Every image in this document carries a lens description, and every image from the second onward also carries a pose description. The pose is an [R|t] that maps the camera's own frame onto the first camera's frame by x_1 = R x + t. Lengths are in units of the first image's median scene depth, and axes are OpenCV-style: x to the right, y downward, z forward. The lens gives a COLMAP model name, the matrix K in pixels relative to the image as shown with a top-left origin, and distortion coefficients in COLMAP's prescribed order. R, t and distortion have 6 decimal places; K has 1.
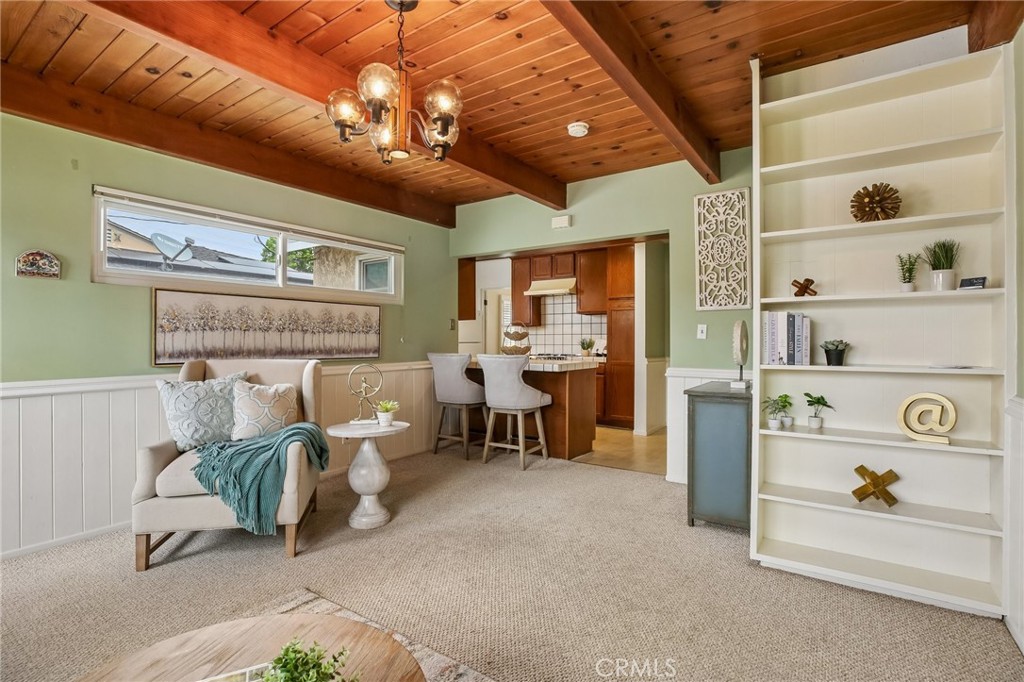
lens RADIAL K [[479.8, 0, 518.7], [0, 479.8, 338.7], [0, 0, 1]] dist [-0.022908, 0.002178]
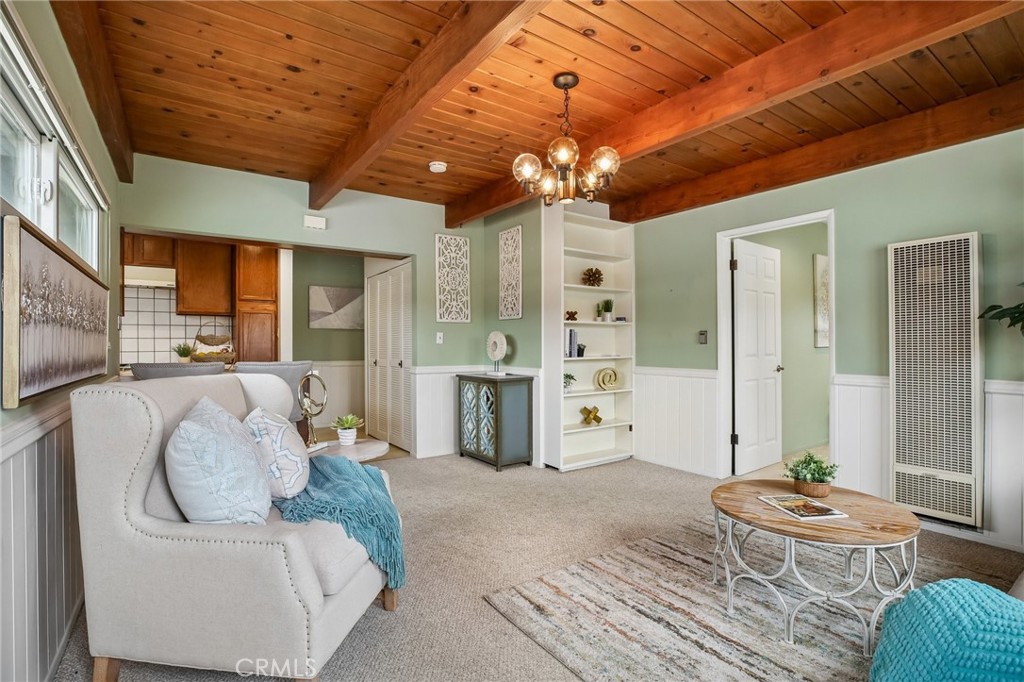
lens RADIAL K [[479.8, 0, 512.1], [0, 479.8, 343.5], [0, 0, 1]] dist [-0.022908, 0.002178]
pose [[0.363186, 0.001529, 0.931716, -1.194744], [0.001981, 0.999995, -0.002413, 0.005382], [-0.931715, 0.002722, 0.363181, 0.520424]]
